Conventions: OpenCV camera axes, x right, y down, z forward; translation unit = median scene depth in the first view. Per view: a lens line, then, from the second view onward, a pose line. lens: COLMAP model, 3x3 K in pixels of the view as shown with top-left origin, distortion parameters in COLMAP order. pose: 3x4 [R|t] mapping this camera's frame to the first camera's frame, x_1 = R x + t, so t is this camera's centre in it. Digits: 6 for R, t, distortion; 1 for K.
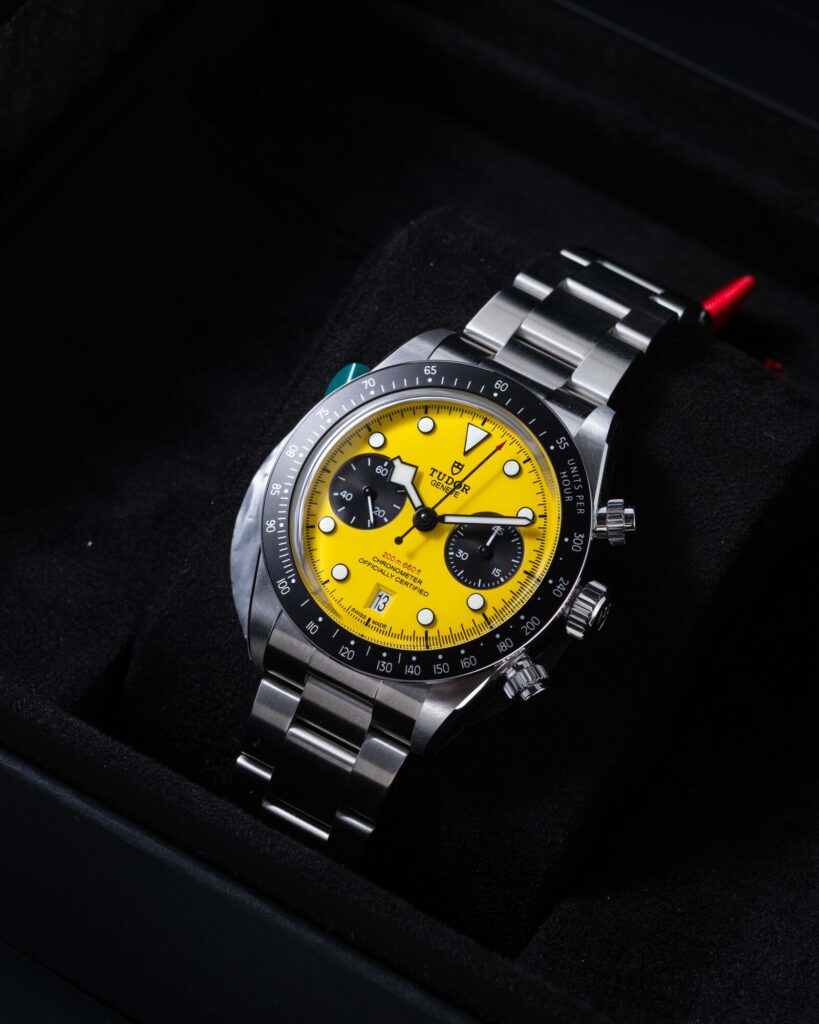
lens RADIAL K [[4428.6, 0, 406.9], [0, 4428.6, 511.4], [0, 0, 1]] dist [0.273014, 0.000000]
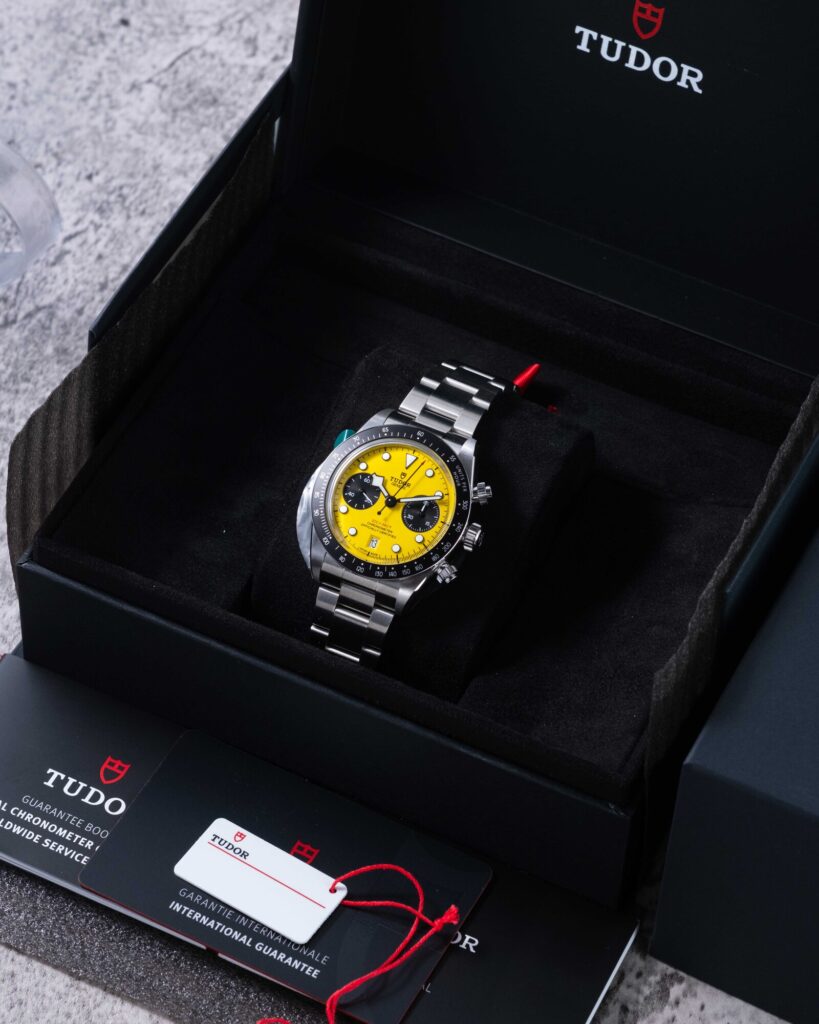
lens RADIAL K [[4428.6, 0, 411.0], [0, 4428.6, 512.3], [0, 0, 1]] dist [0.273014, 0.000000]
pose [[0.994309, -0.102575, 0.028786, -0.045970], [0.102582, 0.994724, 0.001240, 0.005060], [-0.028761, 0.001720, 0.999585, -1.057645]]
